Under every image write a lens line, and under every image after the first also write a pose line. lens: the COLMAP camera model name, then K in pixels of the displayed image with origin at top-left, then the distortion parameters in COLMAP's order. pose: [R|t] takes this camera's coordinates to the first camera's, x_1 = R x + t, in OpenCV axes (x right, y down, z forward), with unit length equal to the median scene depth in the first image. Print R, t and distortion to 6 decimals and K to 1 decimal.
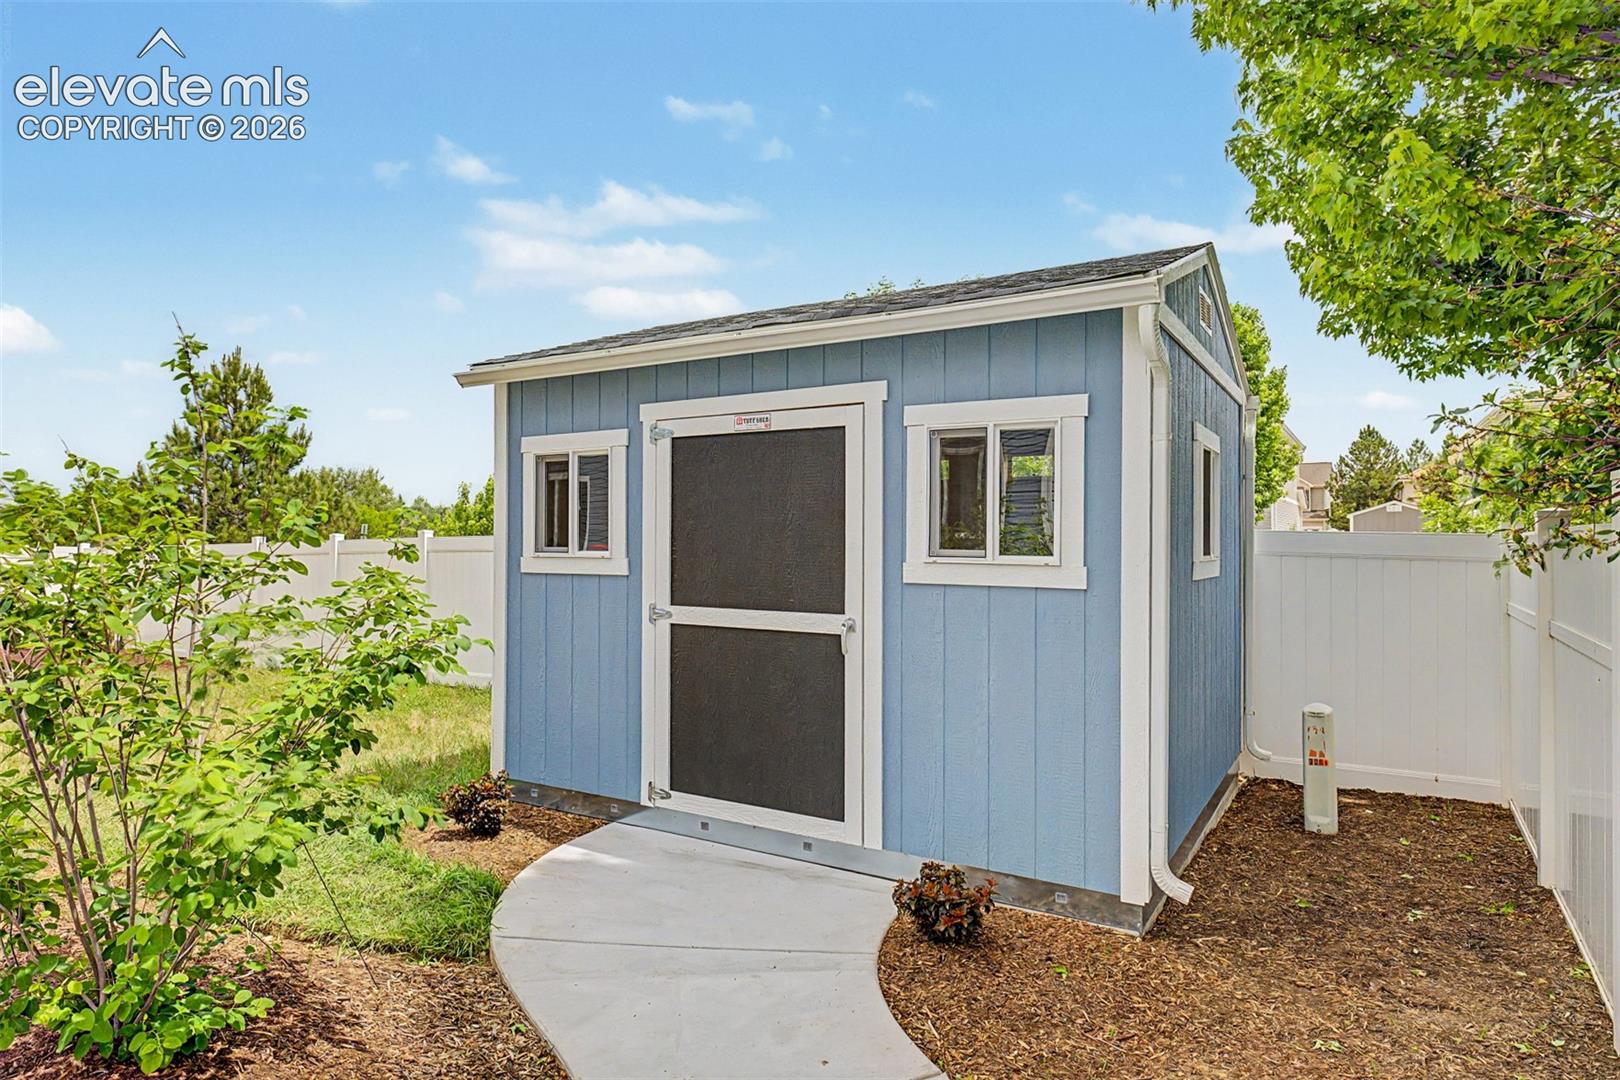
lens RADIAL K [[901.1, 0, 815.9], [0, 901.1, 544.9], [0, 0, 1]] dist [0.011622, 0.001711]
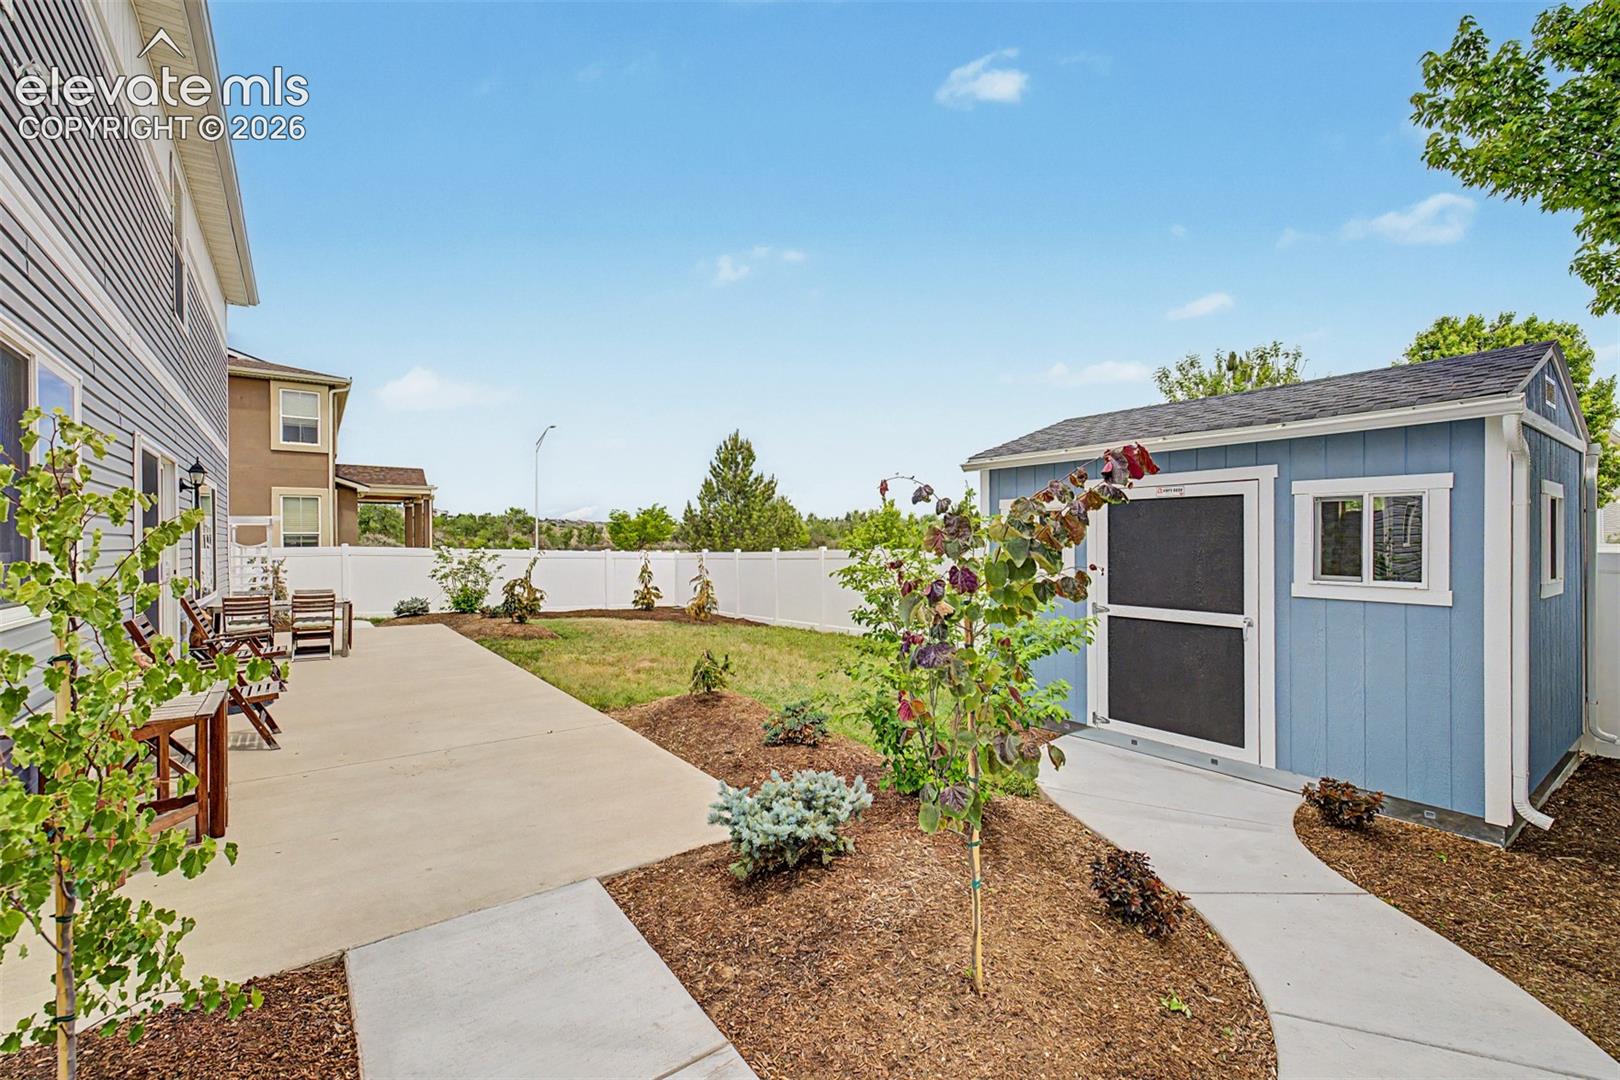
lens RADIAL K [[681.7, 0, 803.3], [0, 681.7, 540.7], [0, 0, 1]] dist [0.007786, -0.000816]
pose [[0.927264, -0.004166, -0.374384, -0.234429], [0.004429, 0.999990, -0.000158, -0.055383], [0.374381, -0.001511, 0.927274, -0.385168]]
